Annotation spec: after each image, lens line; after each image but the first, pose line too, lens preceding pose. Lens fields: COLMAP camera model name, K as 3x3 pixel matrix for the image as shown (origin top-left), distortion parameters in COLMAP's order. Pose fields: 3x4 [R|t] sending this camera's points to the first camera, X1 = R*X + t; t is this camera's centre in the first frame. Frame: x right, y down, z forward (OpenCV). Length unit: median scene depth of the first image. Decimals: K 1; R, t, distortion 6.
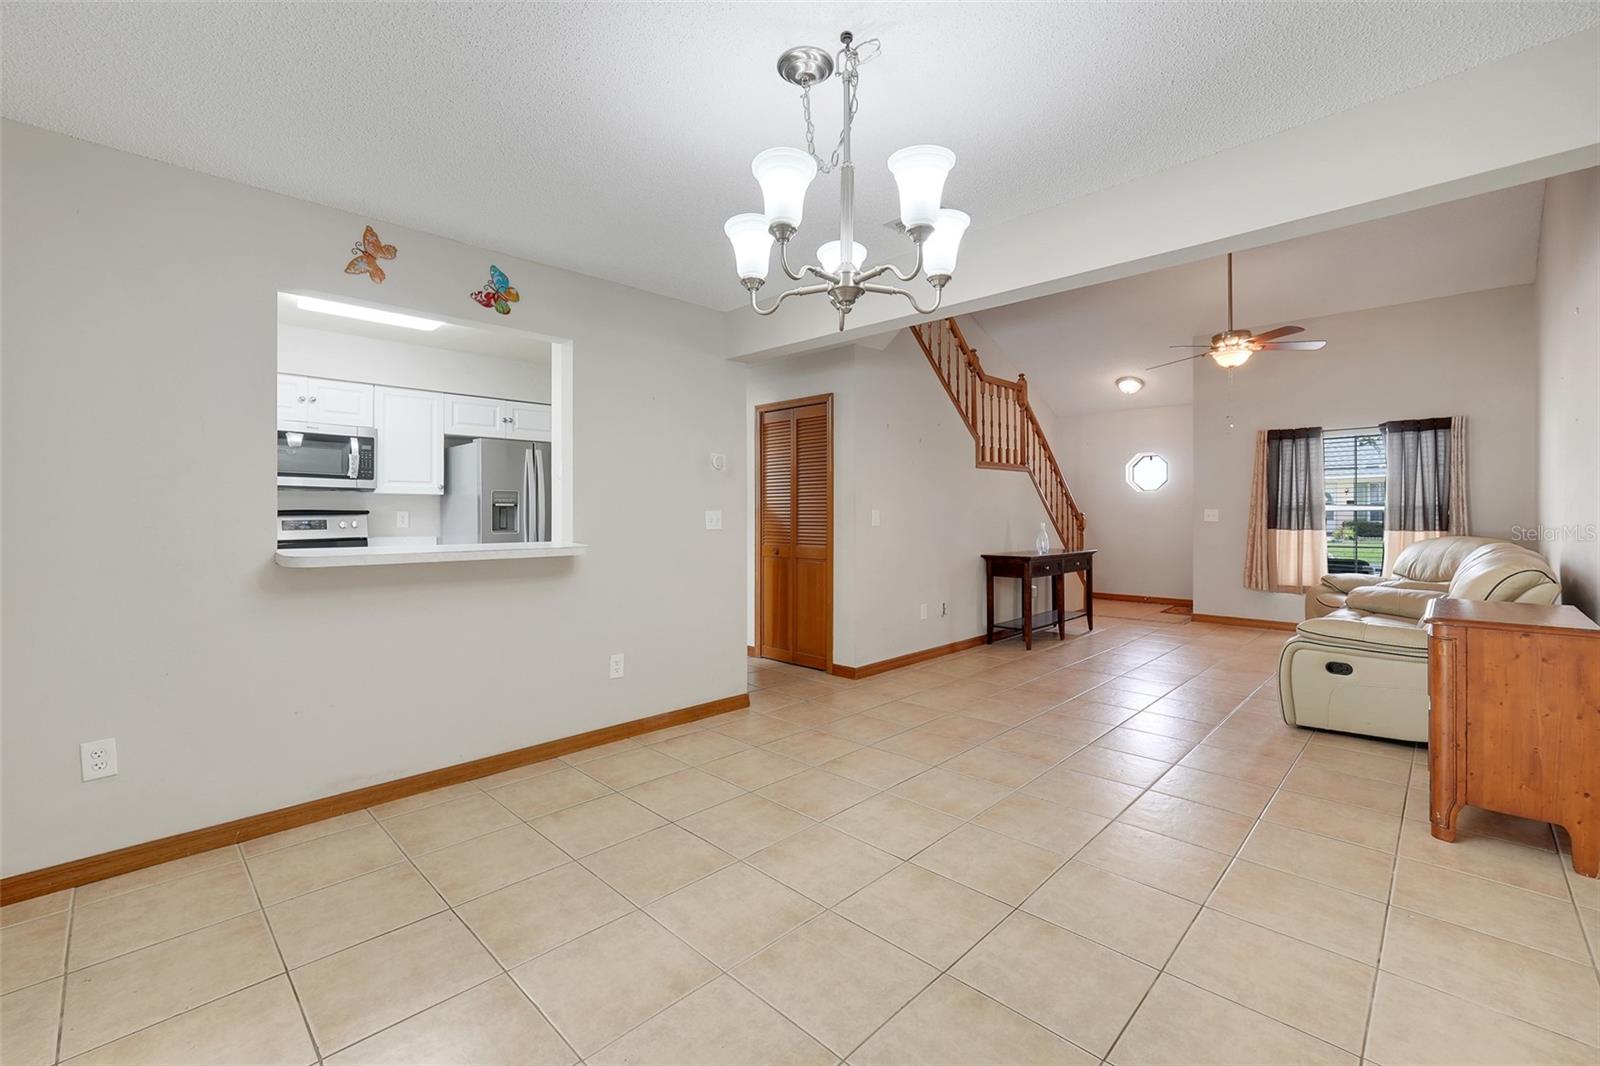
lens RADIAL K [[678.6, 0, 794.0], [0, 678.6, 524.6], [0, 0, 1]] dist [-0.014243, 0.005367]
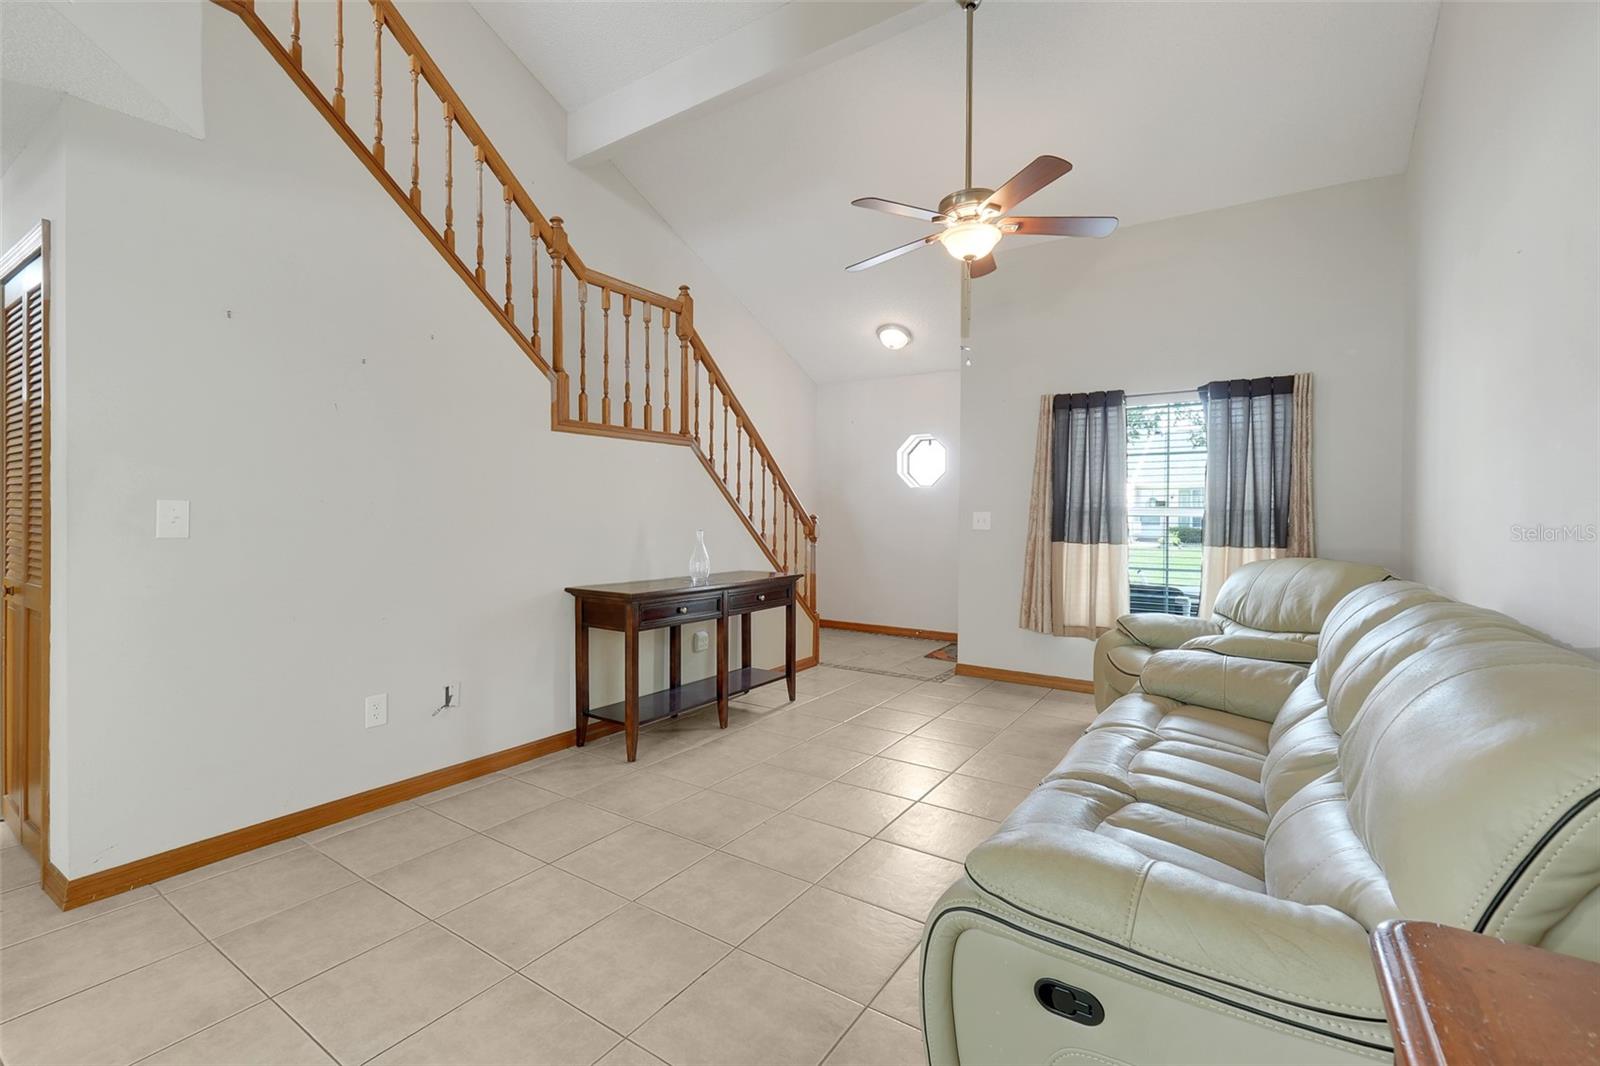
lens RADIAL K [[689.2, 0, 800.0], [0, 689.2, 533.0], [0, 0, 1]] dist [-0.013627, 0.000086]
pose [[0.982548, 0.006738, 0.185885, 0.347932], [-0.008695, 0.999915, 0.009715, -0.007223], [-0.185804, -0.011162, 0.982523, 0.395436]]
